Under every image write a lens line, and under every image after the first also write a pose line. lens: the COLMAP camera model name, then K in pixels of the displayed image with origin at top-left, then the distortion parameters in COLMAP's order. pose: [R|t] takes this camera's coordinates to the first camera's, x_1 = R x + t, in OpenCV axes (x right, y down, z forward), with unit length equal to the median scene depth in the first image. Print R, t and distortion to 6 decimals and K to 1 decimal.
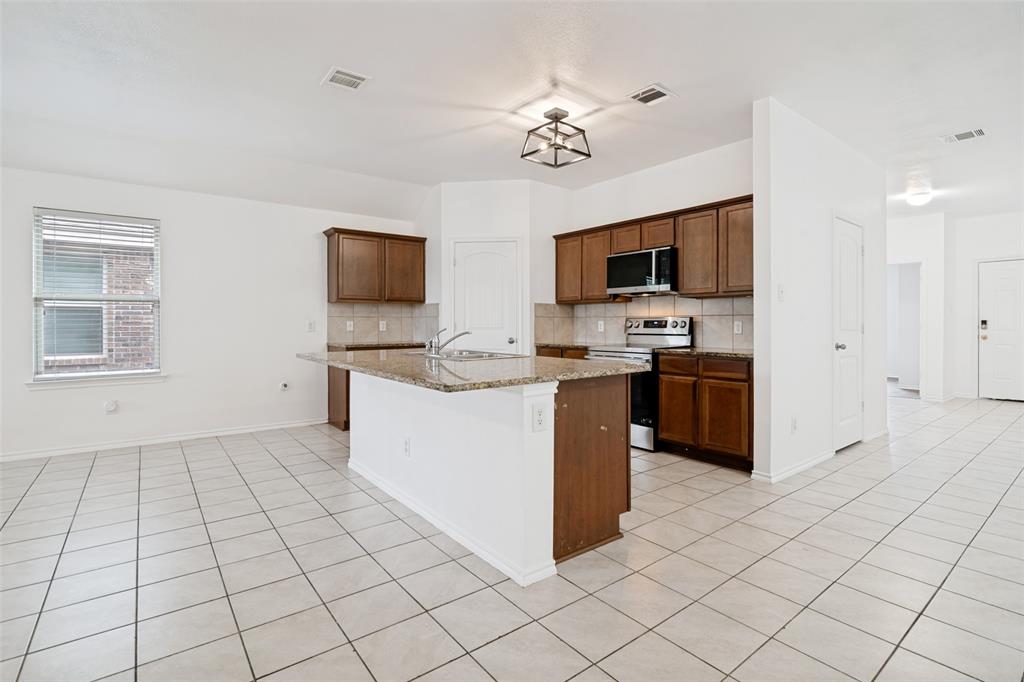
lens RADIAL K [[479.5, 0, 514.5], [0, 479.5, 328.3], [0, 0, 1]] dist [-0.018005, 0.000125]
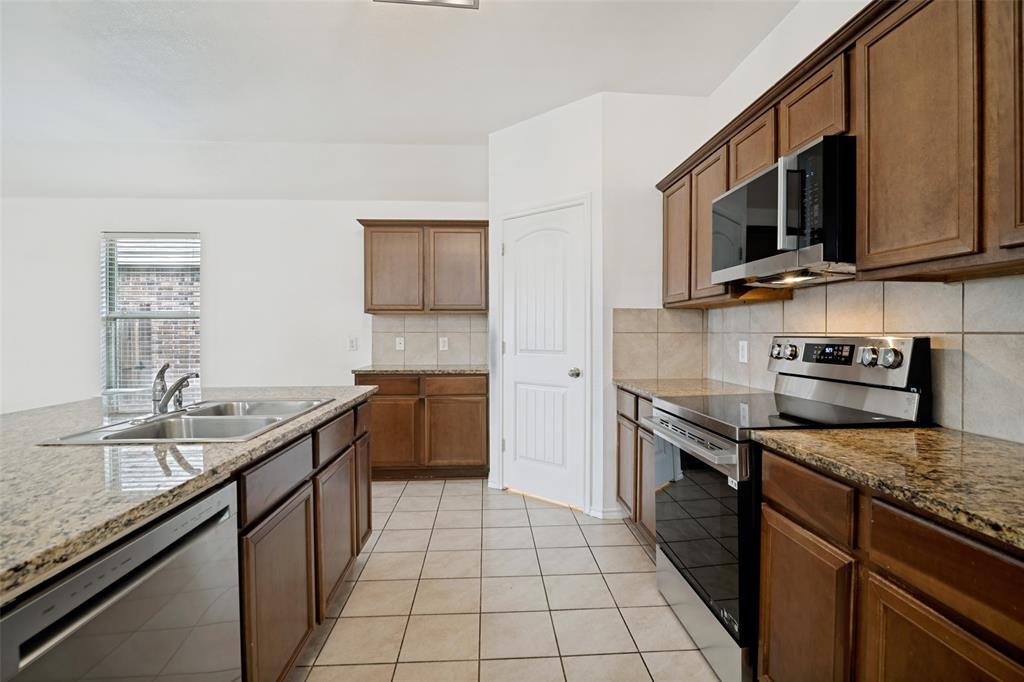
lens RADIAL K [[479.5, 0, 515.5], [0, 479.5, 340.8], [0, 0, 1]] dist [-0.018005, 0.000125]
pose [[0.828943, 0.009383, -0.559254, 0.304562], [-0.004602, 0.999940, 0.009955, -0.022231], [0.559314, -0.005678, 0.828937, 0.538472]]
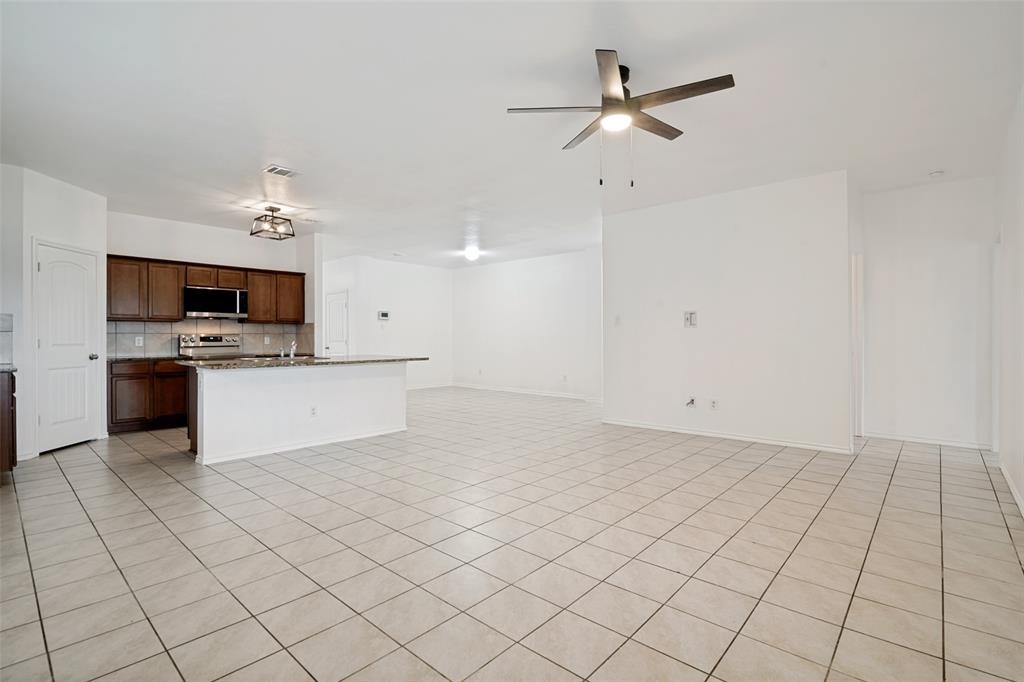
lens RADIAL K [[479.5, 0, 509.3], [0, 479.5, 340.1], [0, 0, 1]] dist [-0.018005, 0.000125]
pose [[-0.171468, 0.006338, 0.985169, -1.274229], [0.022507, 0.999744, -0.002515, 0.018096], [-0.984933, 0.021742, -0.171566, 0.375231]]
